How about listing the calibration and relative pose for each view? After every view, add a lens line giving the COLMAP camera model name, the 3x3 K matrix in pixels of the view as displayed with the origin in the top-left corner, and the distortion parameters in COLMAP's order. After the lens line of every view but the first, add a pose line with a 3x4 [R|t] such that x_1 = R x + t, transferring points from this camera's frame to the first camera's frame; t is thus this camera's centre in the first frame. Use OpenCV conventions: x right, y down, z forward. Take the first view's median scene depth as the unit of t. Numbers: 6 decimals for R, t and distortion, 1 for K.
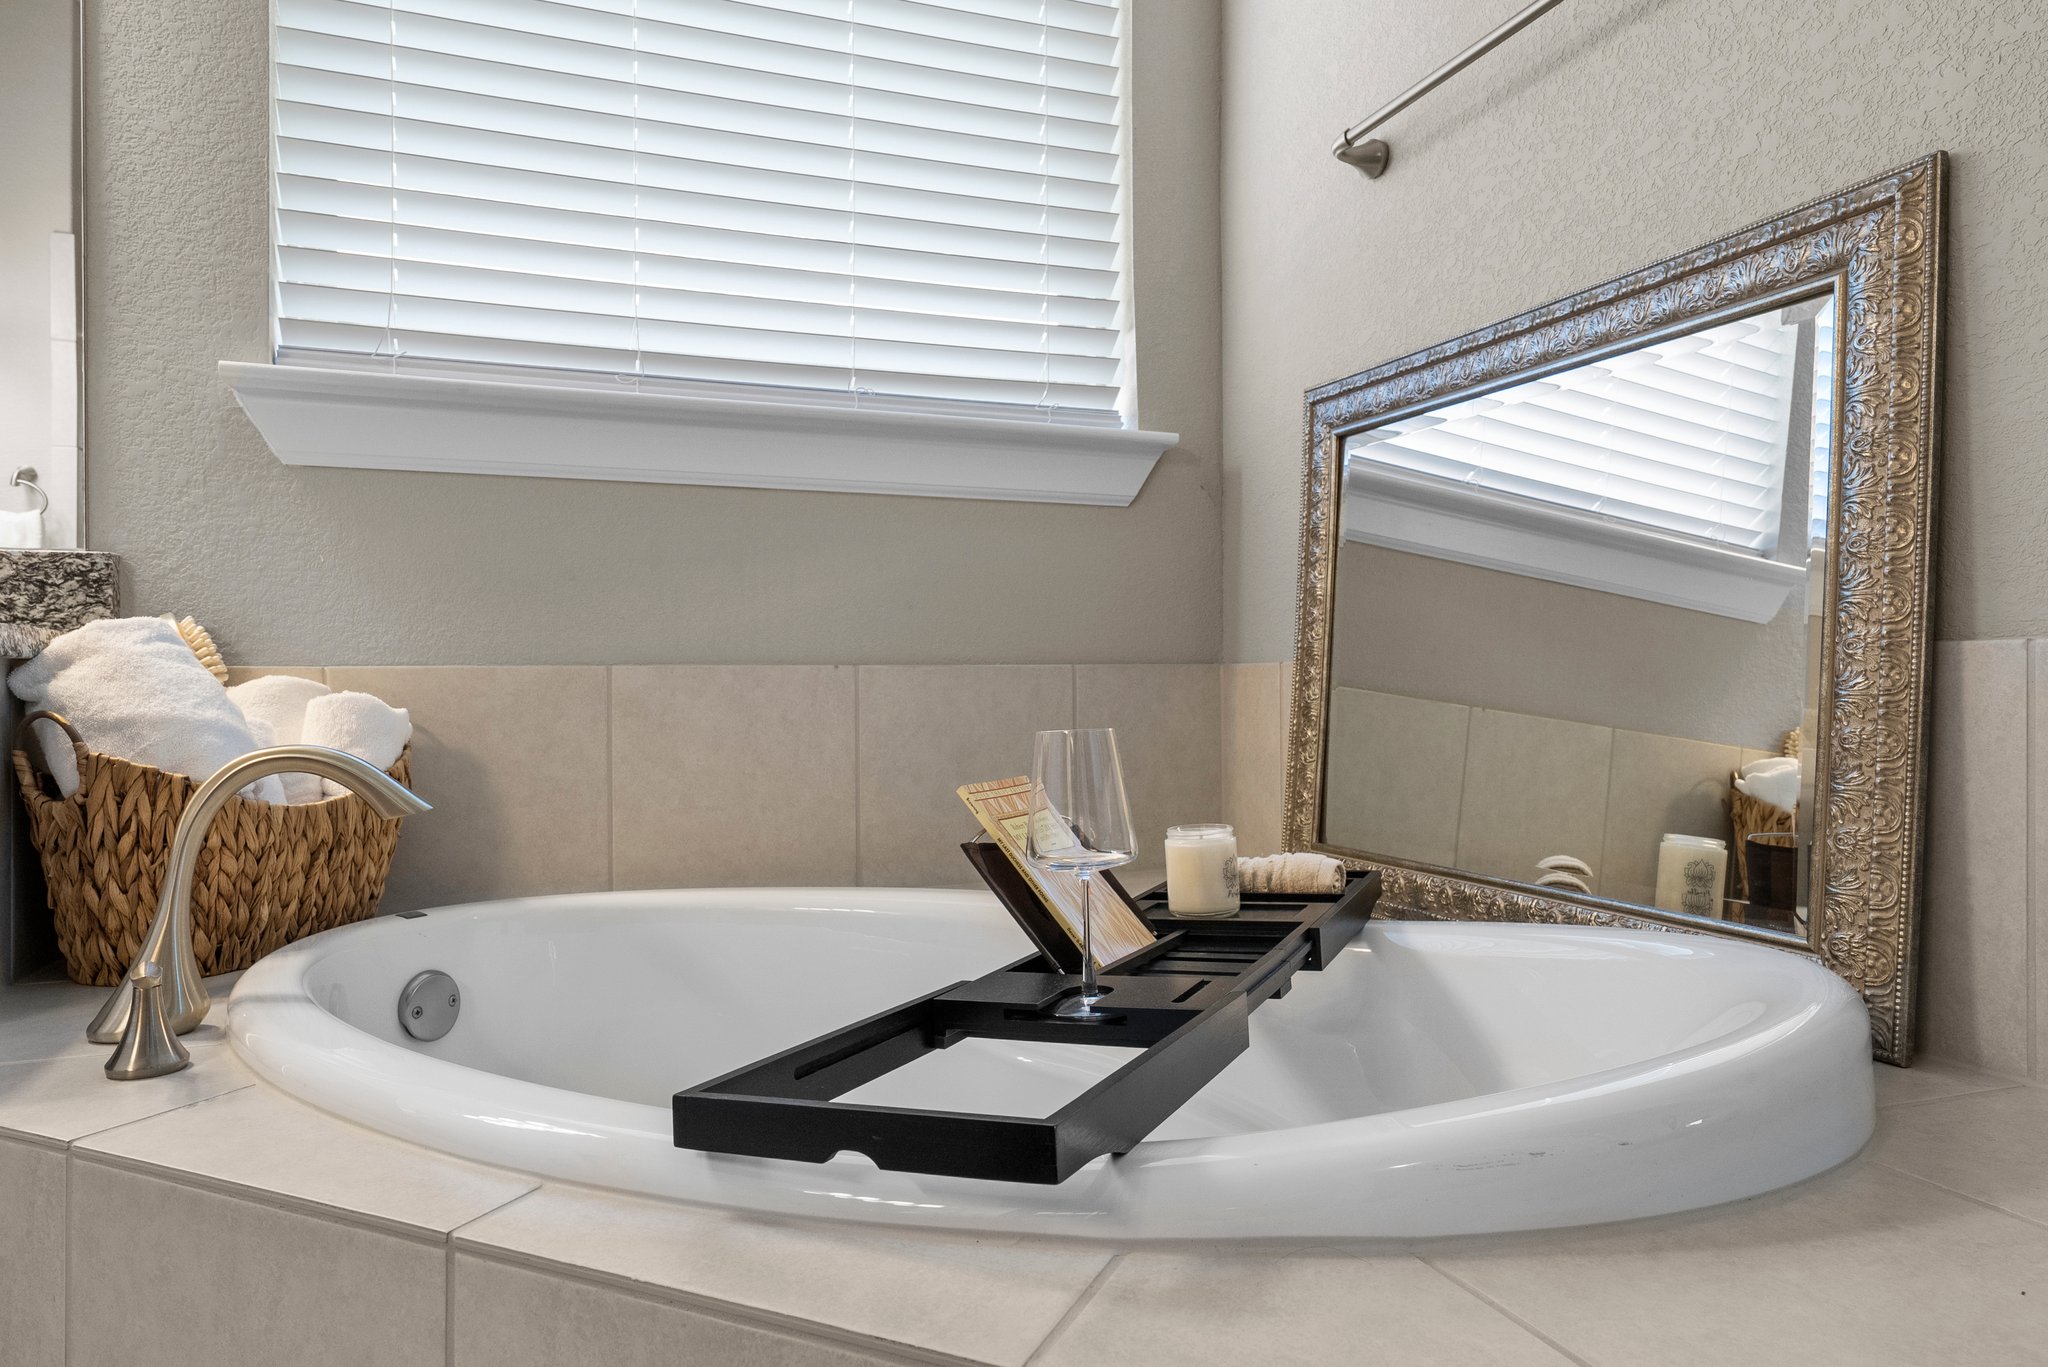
lens RADIAL K [[1326.6, 0, 1024.0], [0, 1326.6, 683.5], [0, 0, 1]] dist [-0.005410, -0.001258]
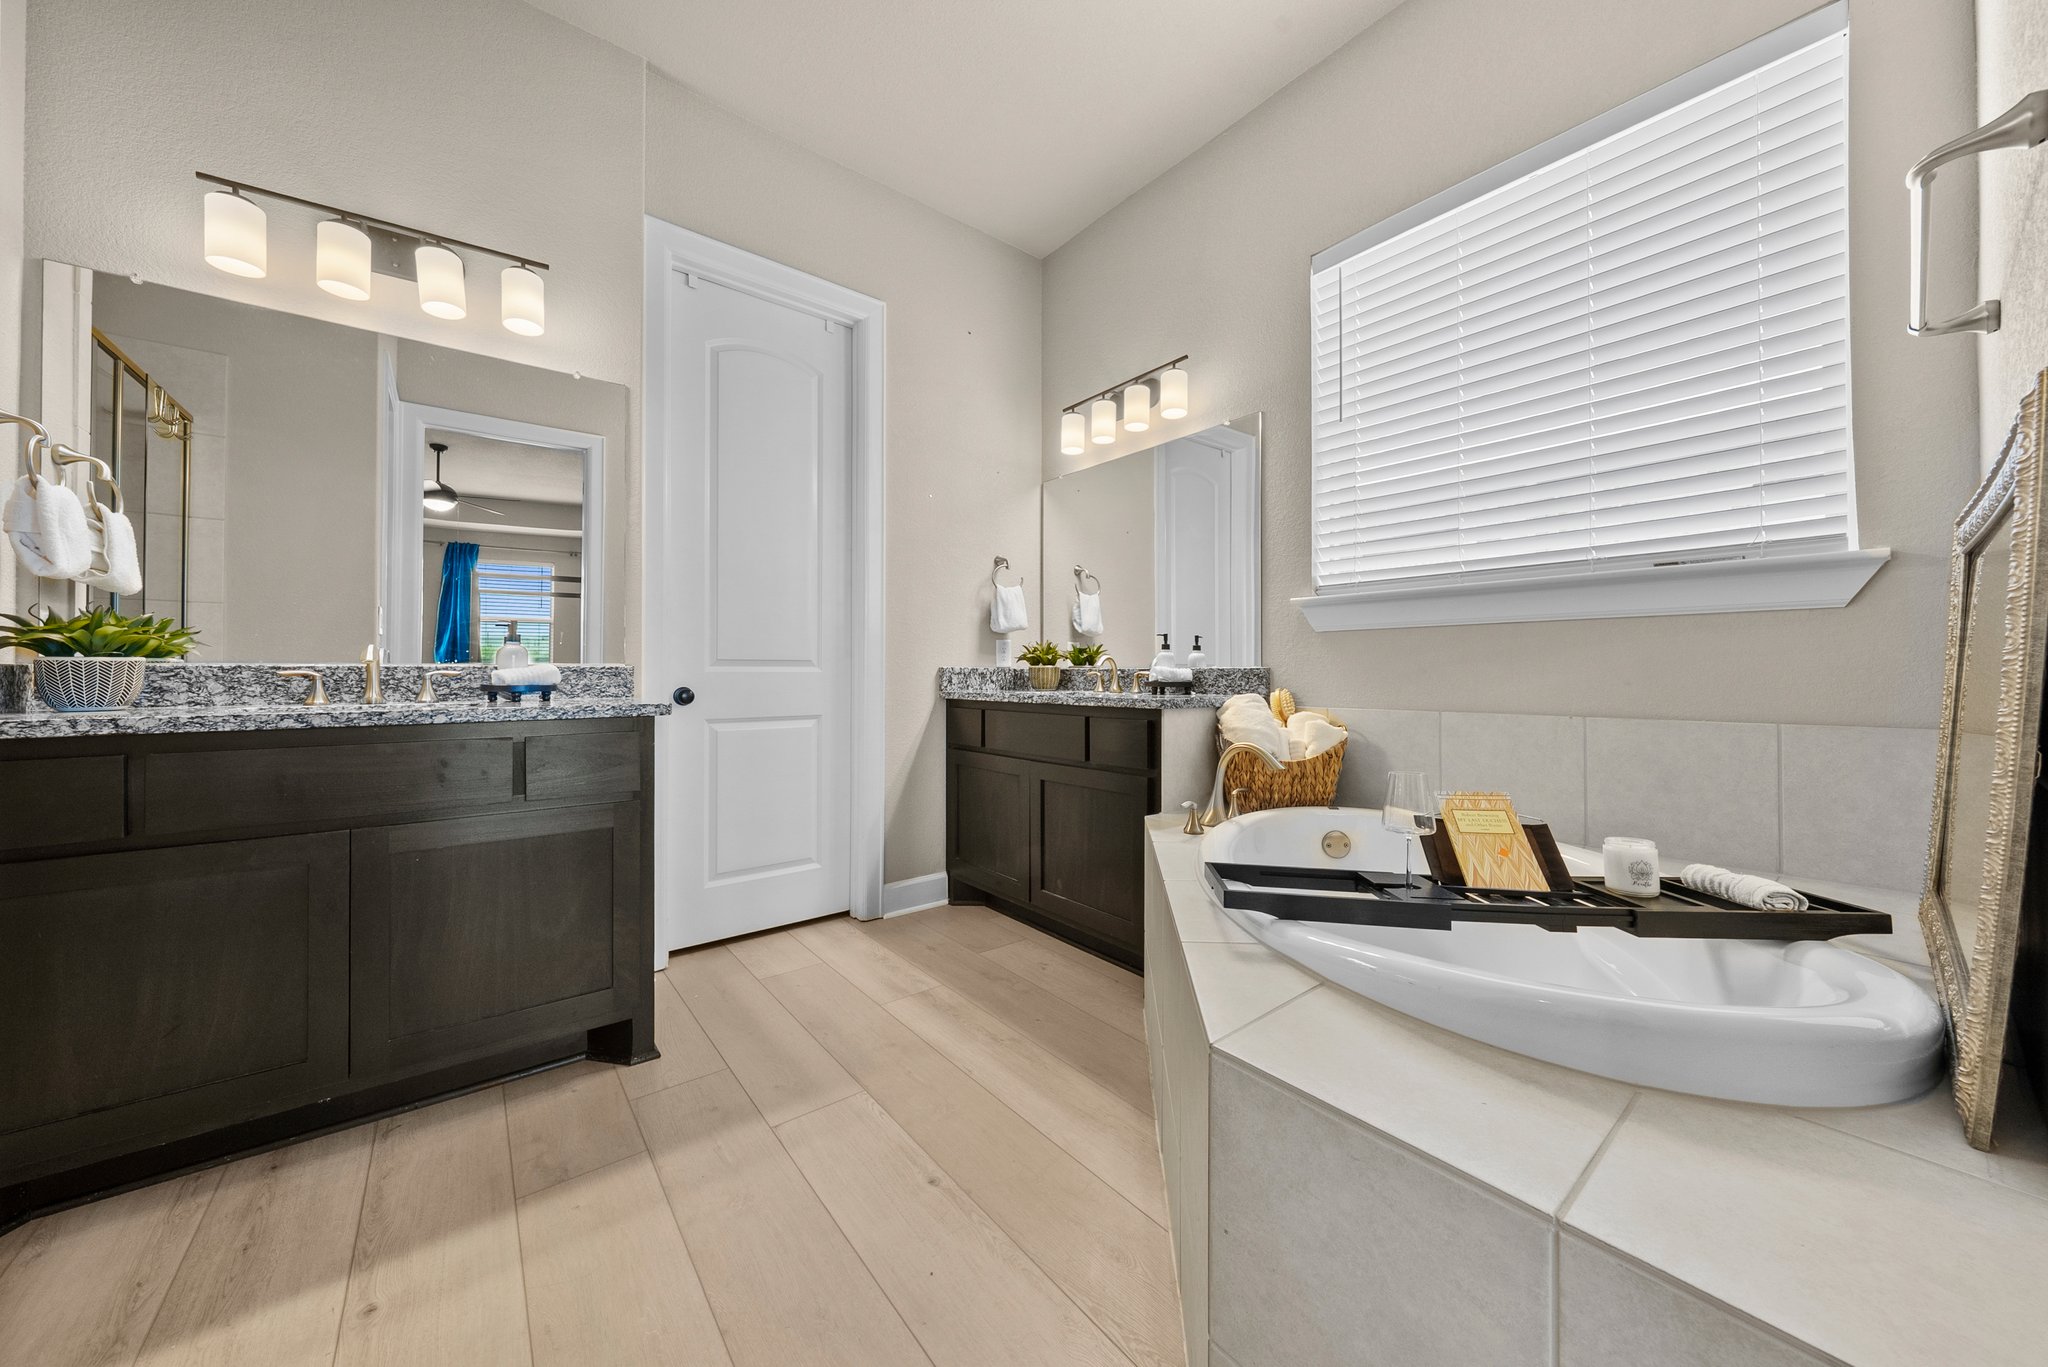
lens RADIAL K [[720.6, 0, 1024.0], [0, 720.6, 683.5], [0, 0, 1]] dist [0.000025, 0.000044]
pose [[0.310730, 0.017631, -0.950335, 0.734677], [-0.001355, 0.999835, 0.018107, -0.100006], [0.950497, -0.004338, 0.310702, -0.013753]]
